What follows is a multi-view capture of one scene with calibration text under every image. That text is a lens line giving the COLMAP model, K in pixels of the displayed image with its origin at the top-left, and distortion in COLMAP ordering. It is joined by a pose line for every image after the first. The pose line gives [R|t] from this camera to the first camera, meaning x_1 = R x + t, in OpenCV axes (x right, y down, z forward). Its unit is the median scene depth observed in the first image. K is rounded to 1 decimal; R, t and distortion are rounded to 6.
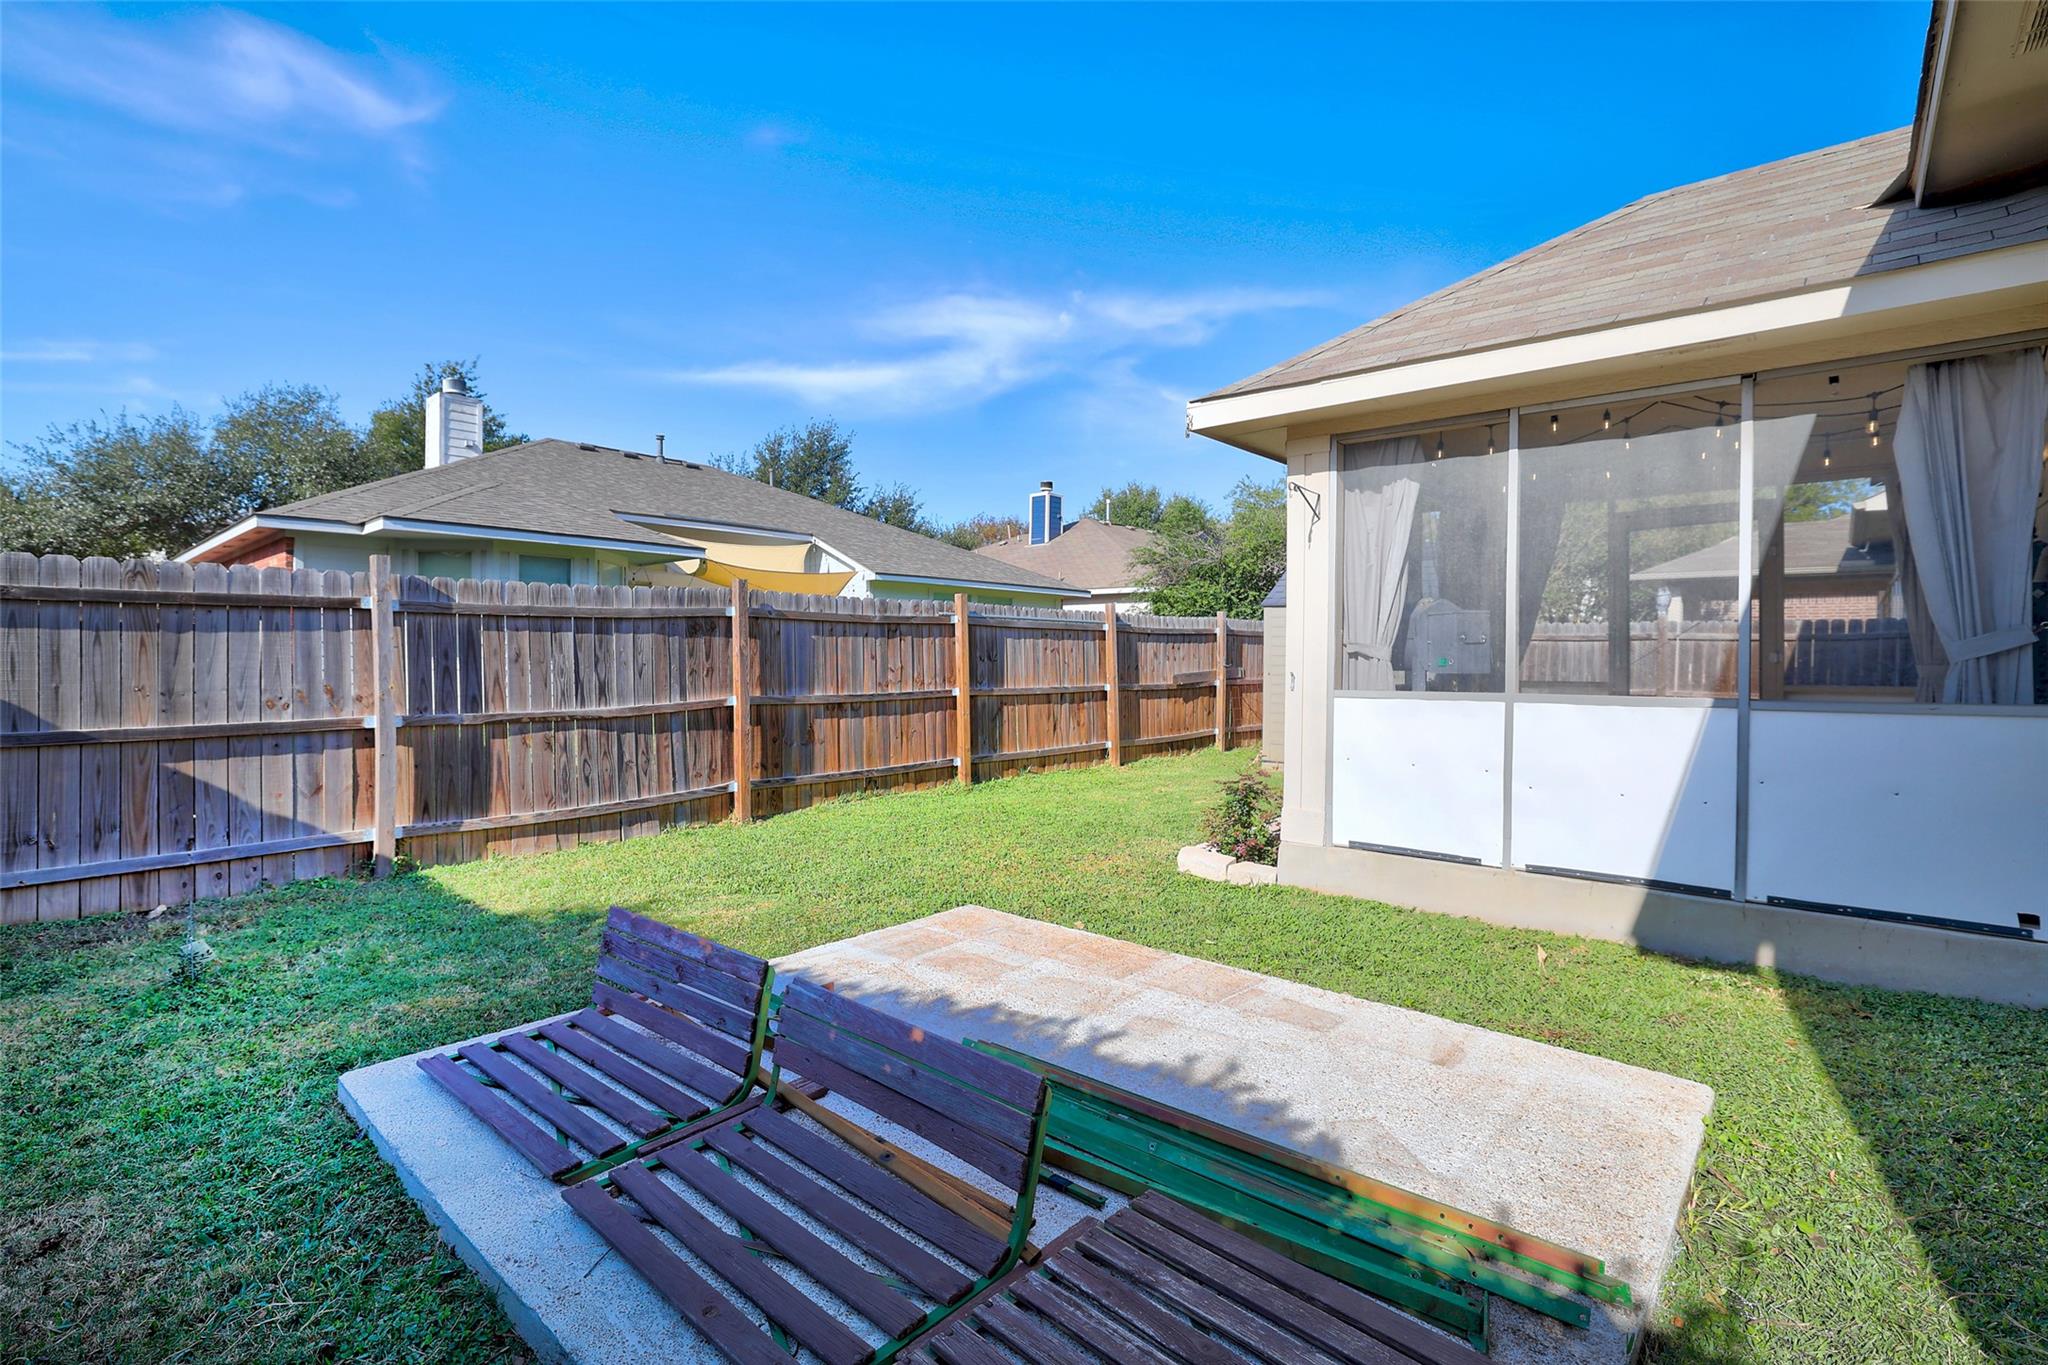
lens RADIAL K [[968.1, 0, 1018.6], [0, 968.1, 657.3], [0, 0, 1]] dist [-0.024573, -0.000001]
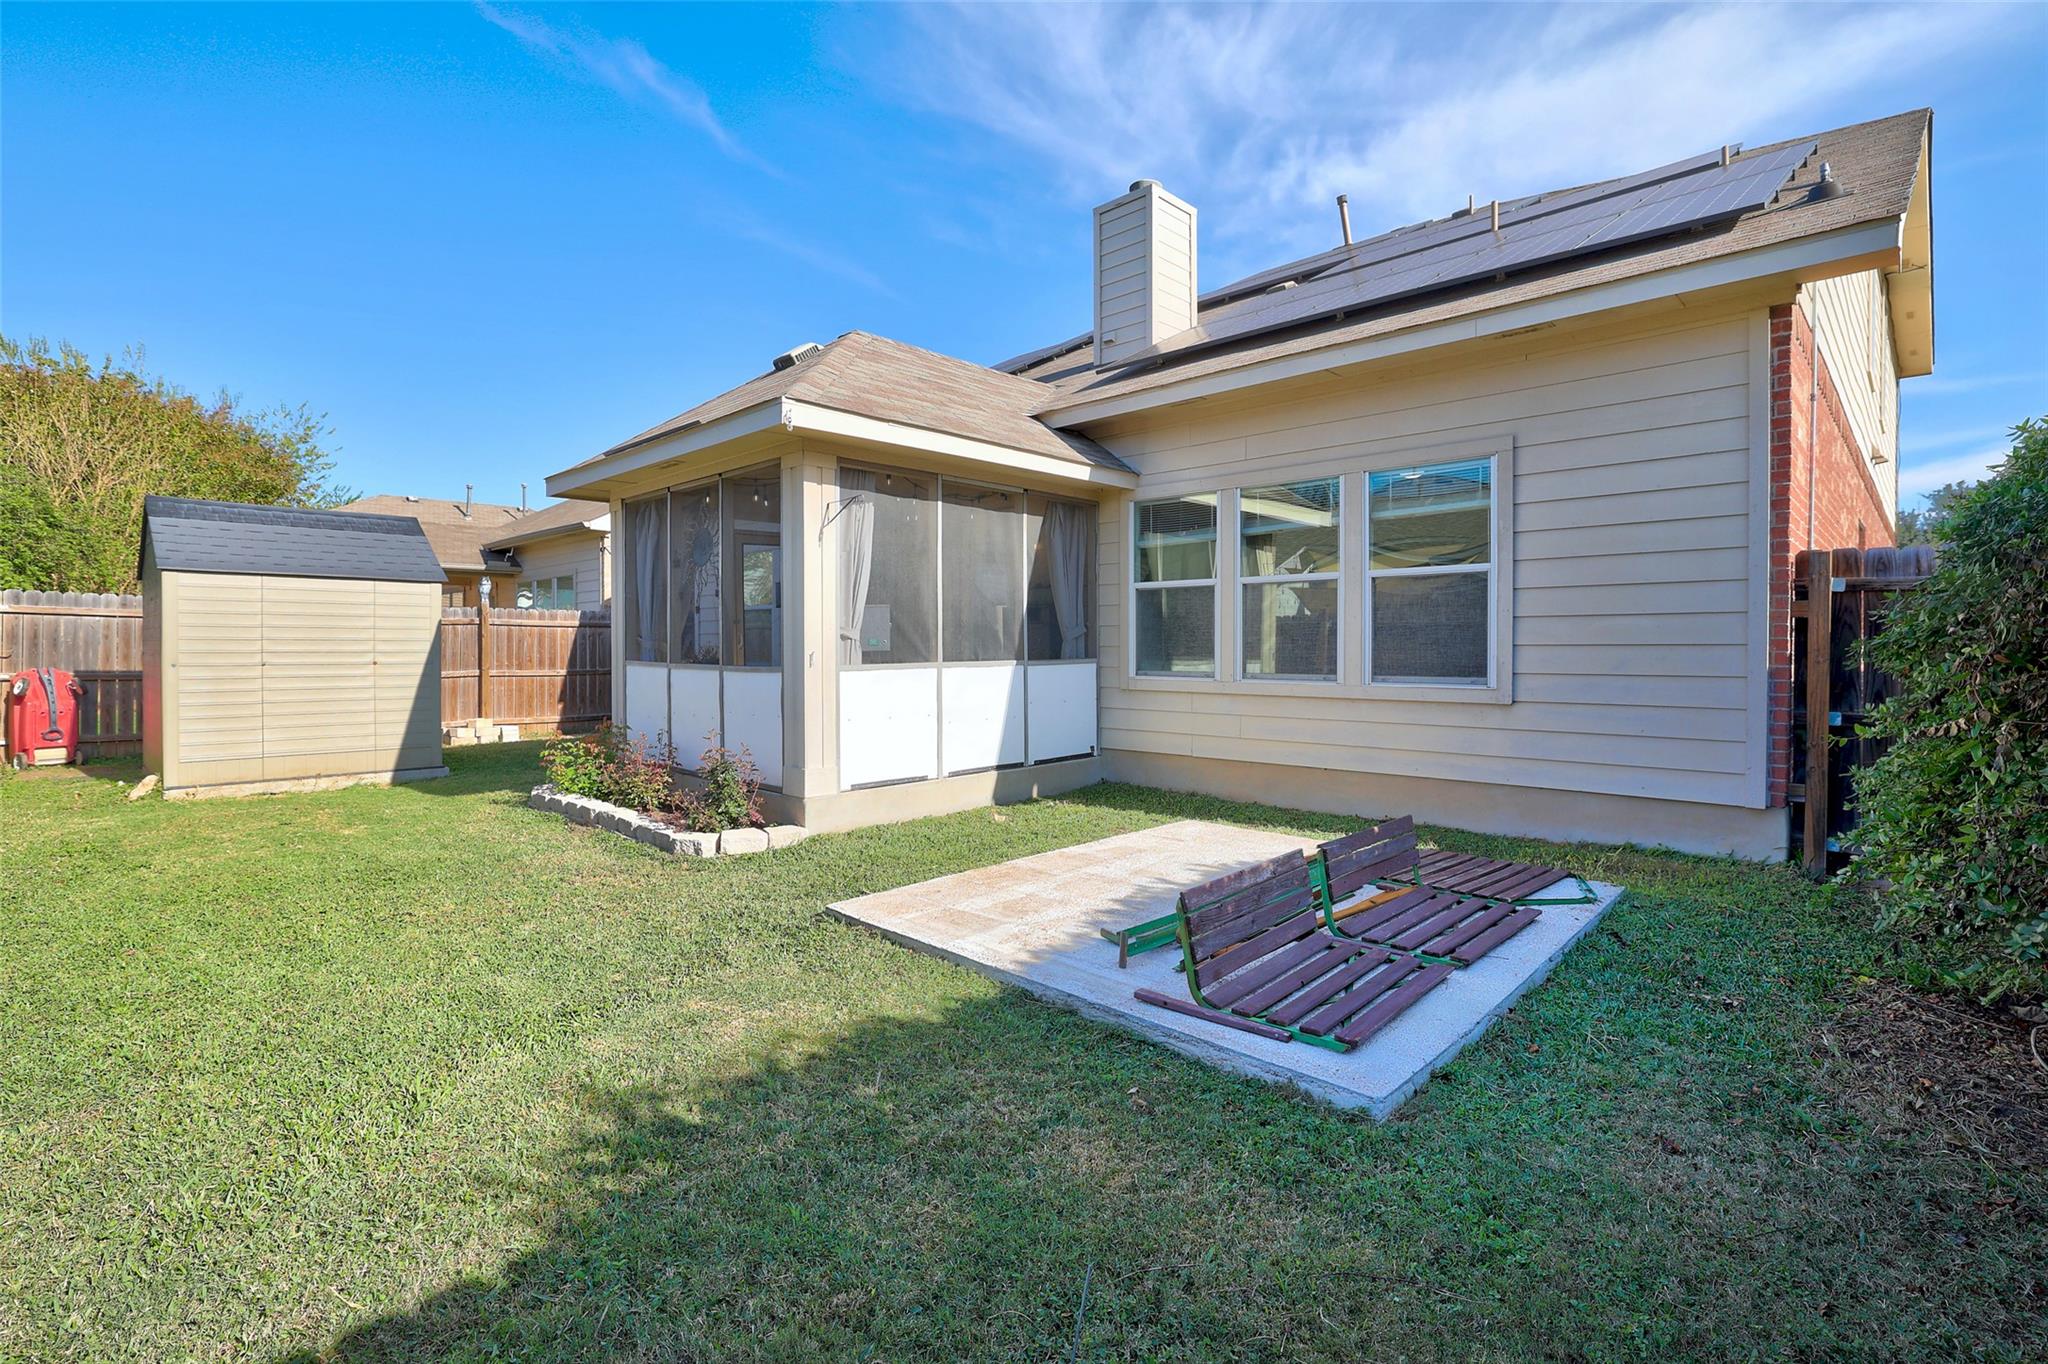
lens RADIAL K [[1008.0, 0, 1024.0], [0, 1008.0, 682.0], [0, 0, 1]] dist [0.000080, -0.000010]
pose [[-0.005888, -0.042465, 0.999081, -1.185524], [0.006459, 0.999075, 0.042503, 0.002389], [-0.999962, 0.006704, -0.005608, 0.964275]]
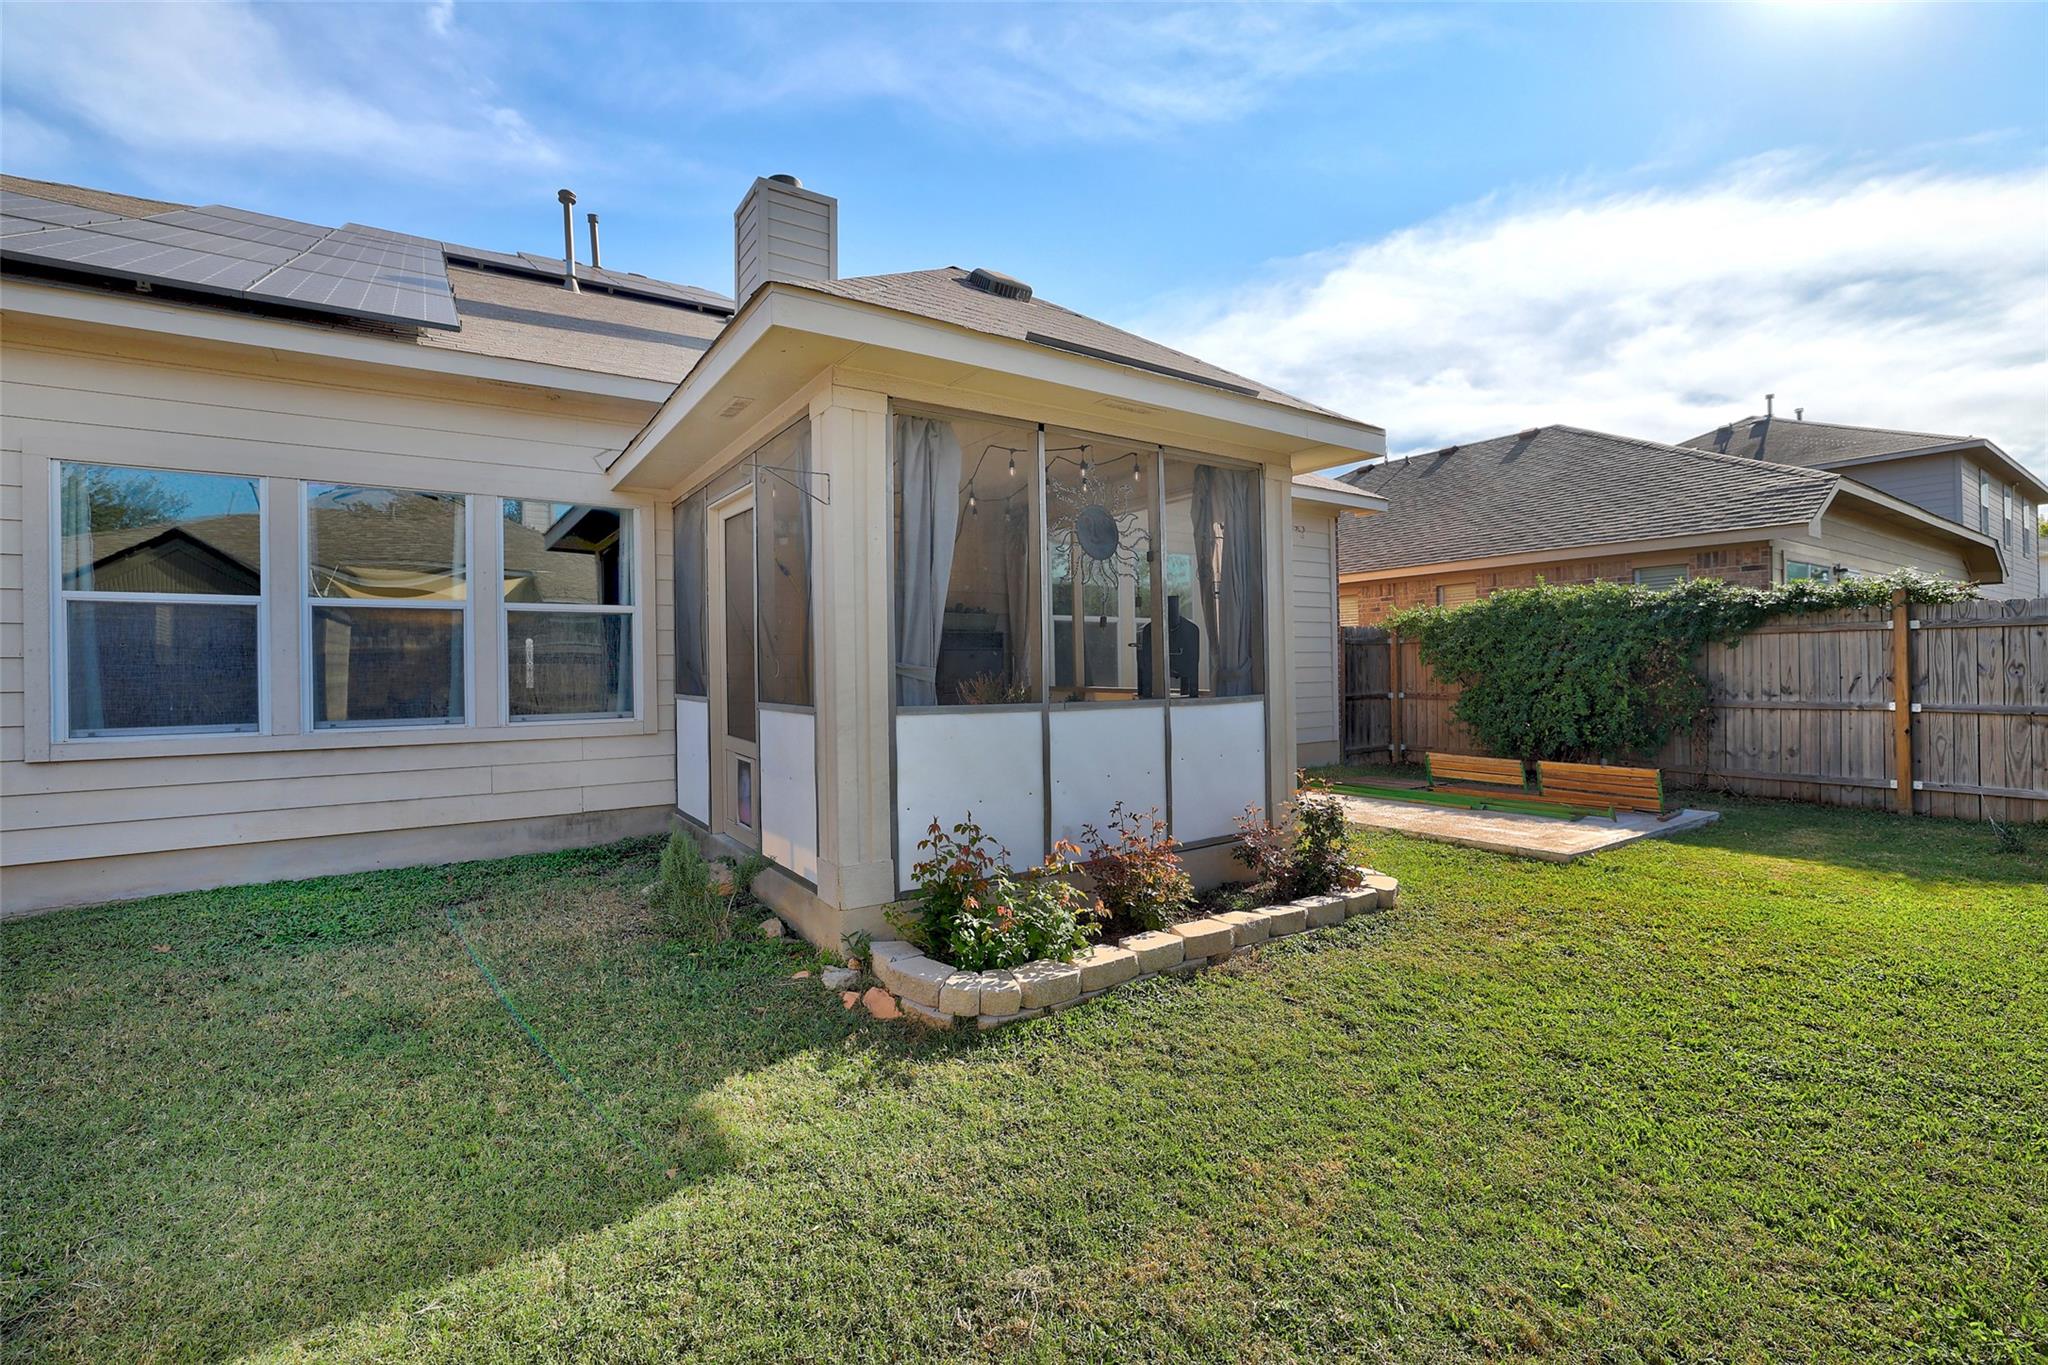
lens RADIAL K [[869.9, 0, 1024.0], [0, 869.9, 682.5], [0, 0, 1]] dist [0.000002, 0.000004]
pose [[-0.966230, 0.004233, 0.257647, 0.062465], [0.008373, 0.999853, 0.014971, 0.001692], [-0.257546, 0.016622, -0.966123, 2.111268]]
